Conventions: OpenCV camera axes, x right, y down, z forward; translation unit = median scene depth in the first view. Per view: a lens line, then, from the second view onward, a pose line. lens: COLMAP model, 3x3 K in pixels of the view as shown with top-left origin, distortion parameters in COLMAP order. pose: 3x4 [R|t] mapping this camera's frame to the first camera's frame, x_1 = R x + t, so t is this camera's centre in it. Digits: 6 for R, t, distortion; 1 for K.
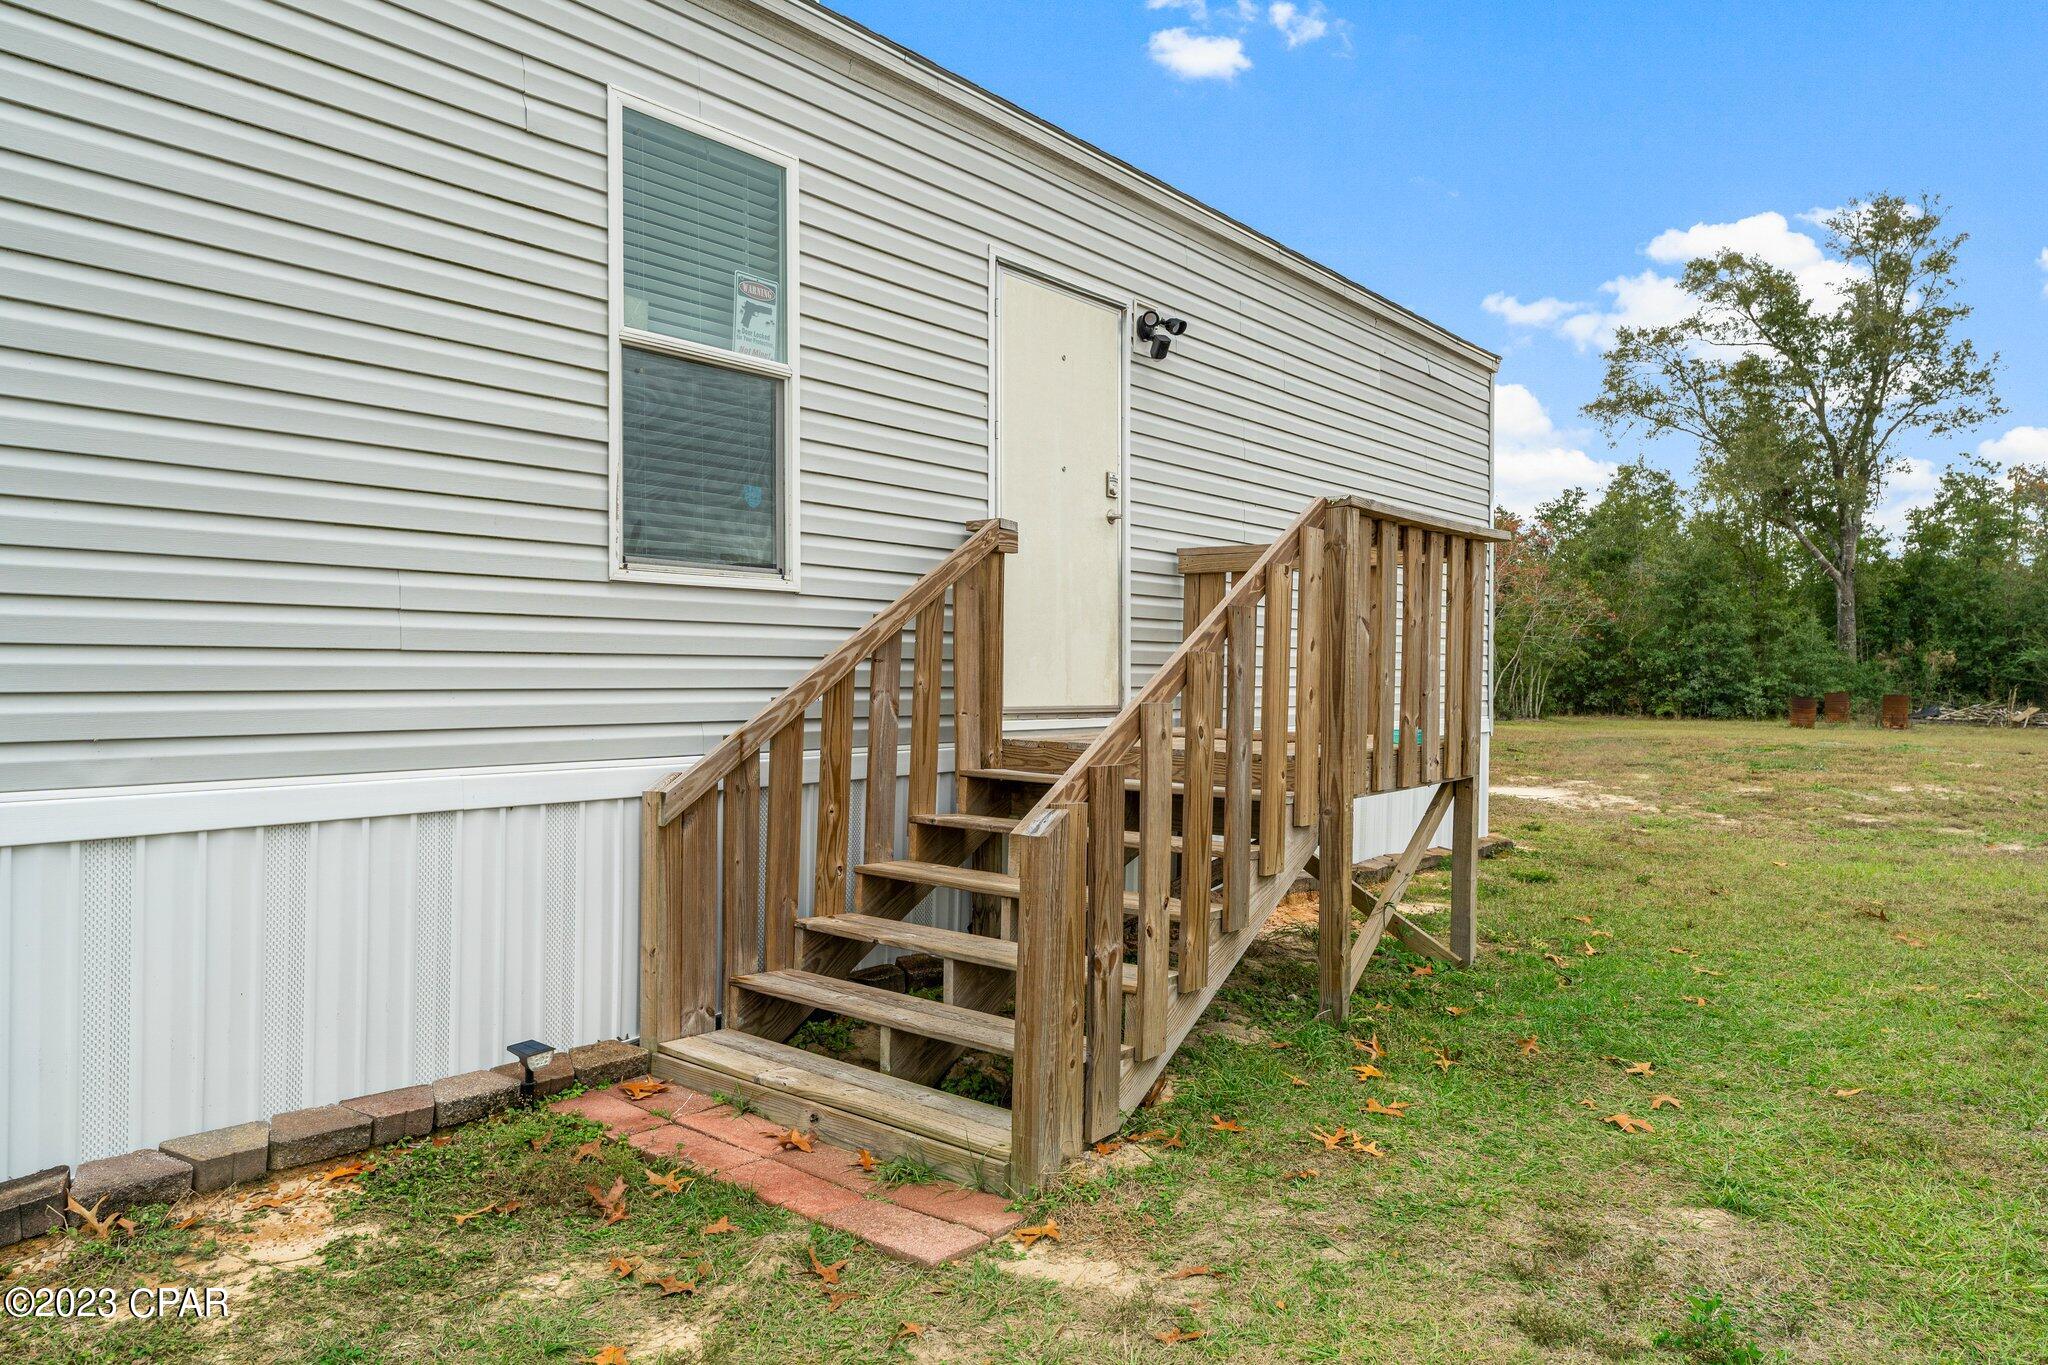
lens RADIAL K [[1343.1, 0, 1024.0], [0, 1343.1, 682.5], [0, 0, 1]] dist [0.001471, 0.000503]
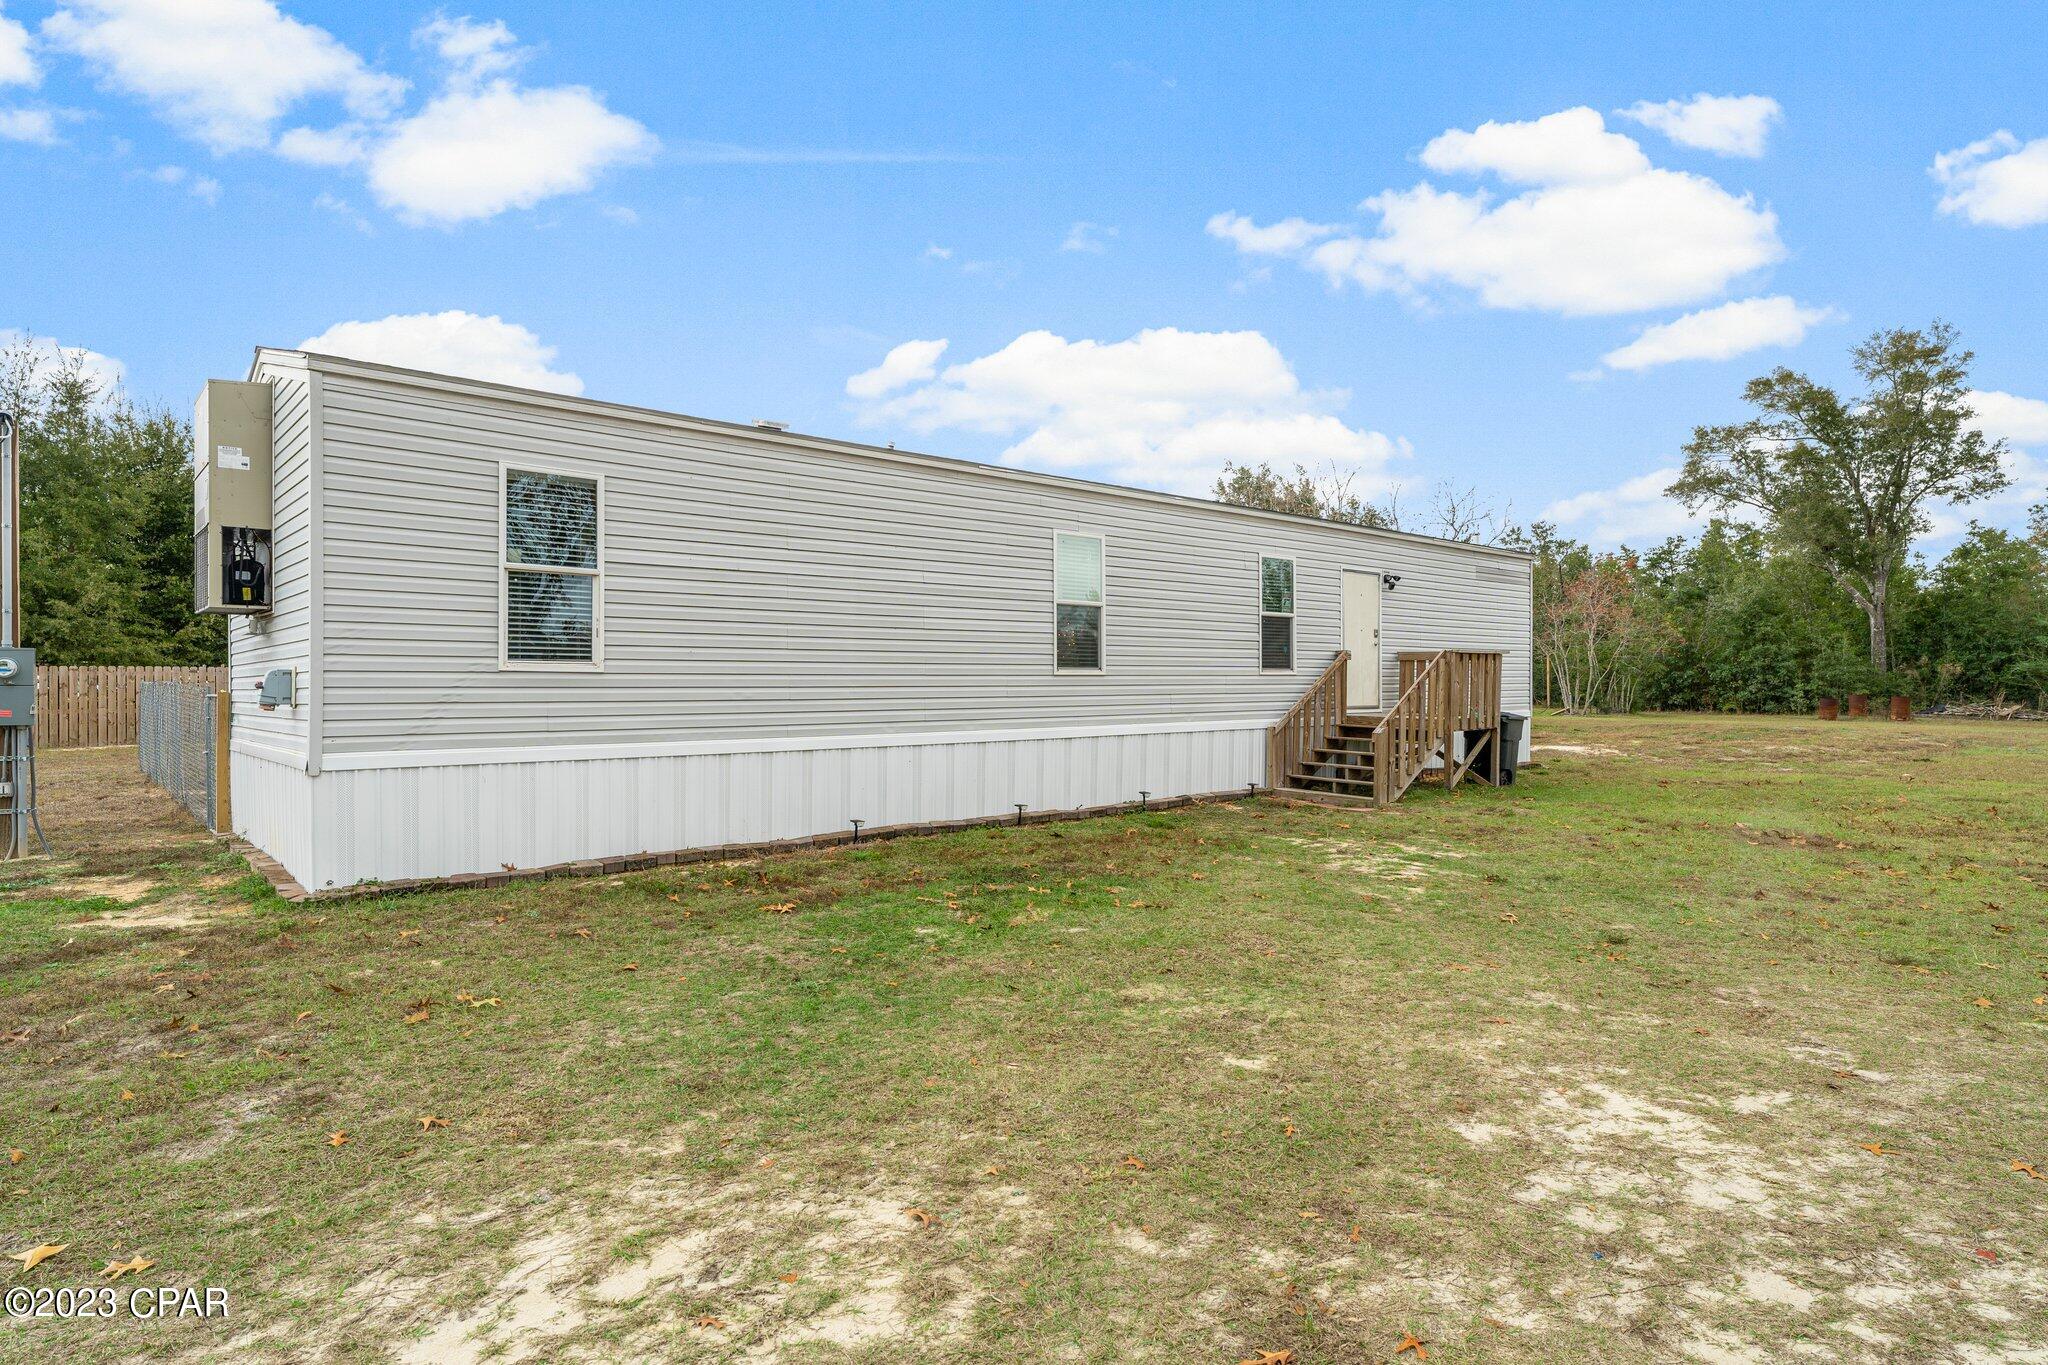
lens RADIAL K [[1096.3, 0, 1020.2], [0, 1096.3, 690.7], [0, 0, 1]] dist [-0.000165, -0.000249]
pose [[0.984406, -0.003261, -0.175884, -0.044802], [0.004104, 0.999982, 0.004428, -0.004661], [0.175866, -0.005081, 0.984401, -0.244581]]
